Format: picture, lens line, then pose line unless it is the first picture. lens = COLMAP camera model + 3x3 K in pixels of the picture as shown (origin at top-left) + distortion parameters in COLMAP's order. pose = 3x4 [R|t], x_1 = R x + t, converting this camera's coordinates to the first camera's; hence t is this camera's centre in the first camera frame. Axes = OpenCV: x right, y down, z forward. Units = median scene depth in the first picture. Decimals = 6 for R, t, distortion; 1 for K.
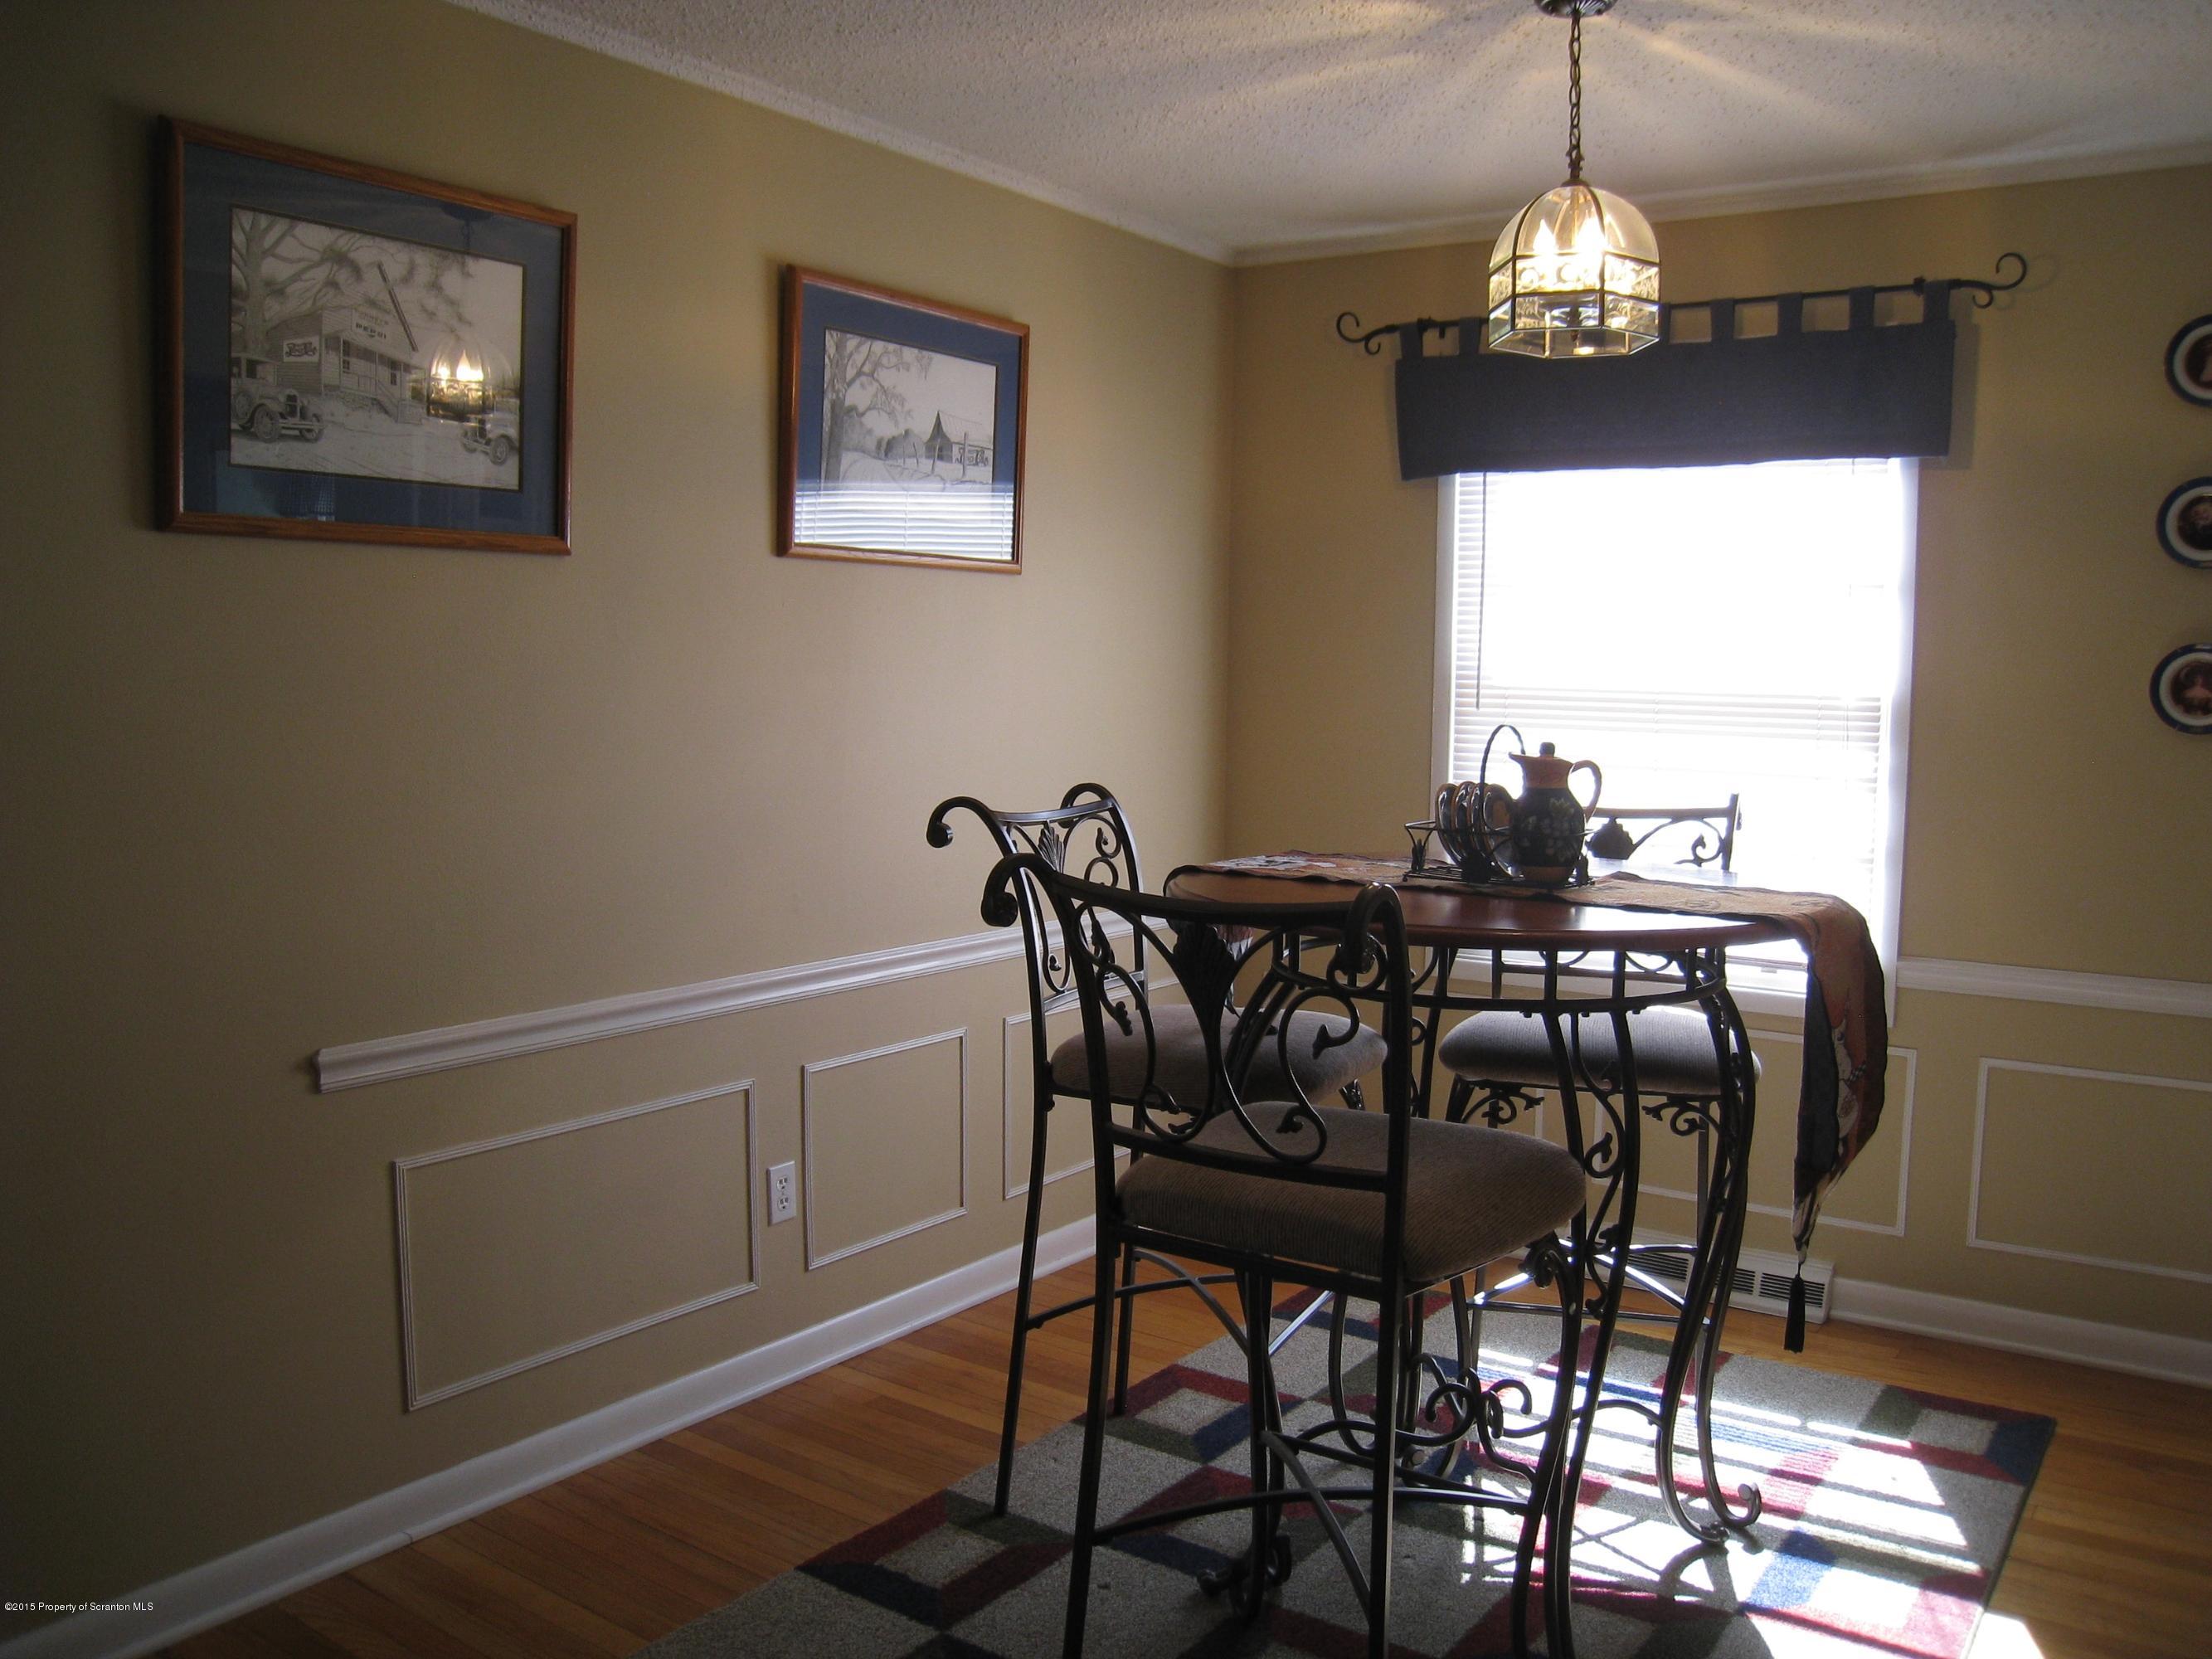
lens RADIAL K [[1782.6, 0, 1116.2], [0, 1782.6, 833.9], [0, 0, 1]] dist [-0.152766, 0.064064]
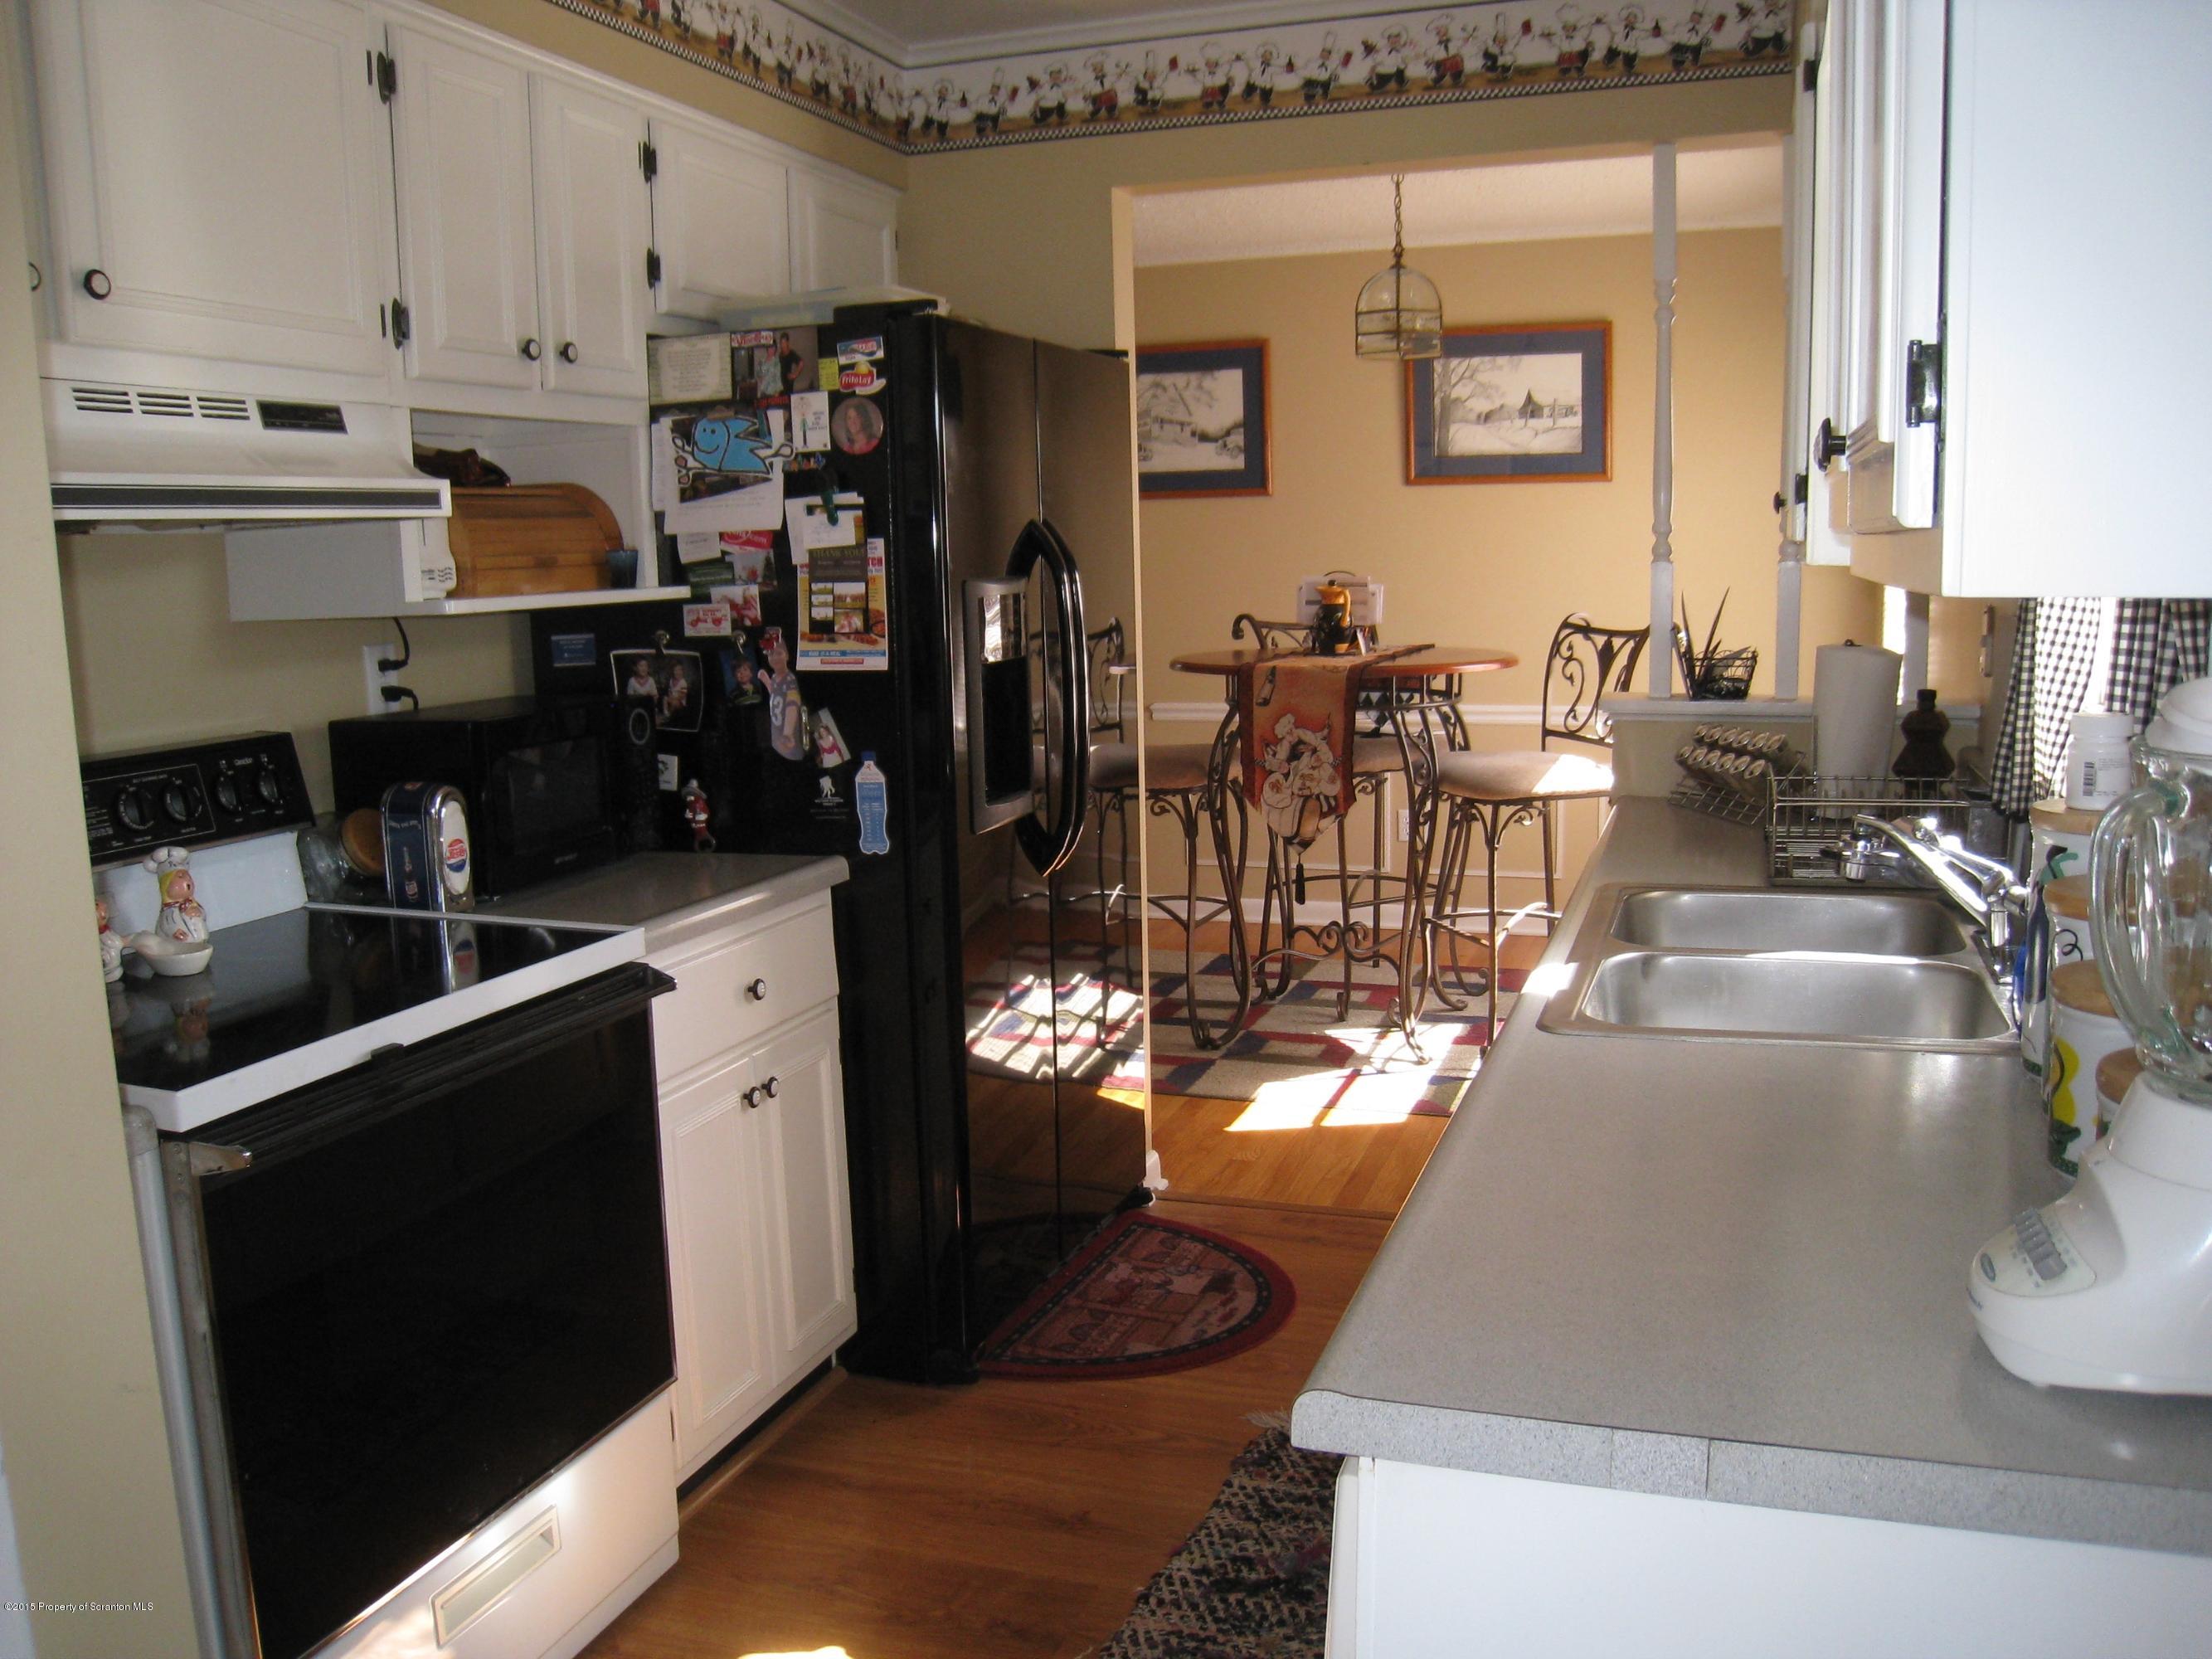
lens RADIAL K [[1782.6, 0, 1105.8], [0, 1782.6, 827.6], [0, 0, 1]] dist [-0.152766, 0.064064]
pose [[0.247026, 0.129897, -0.960263, 1.599277], [-0.066161, 0.990923, 0.117025, 0.005742], [0.966748, 0.034624, 0.253378, 0.223731]]
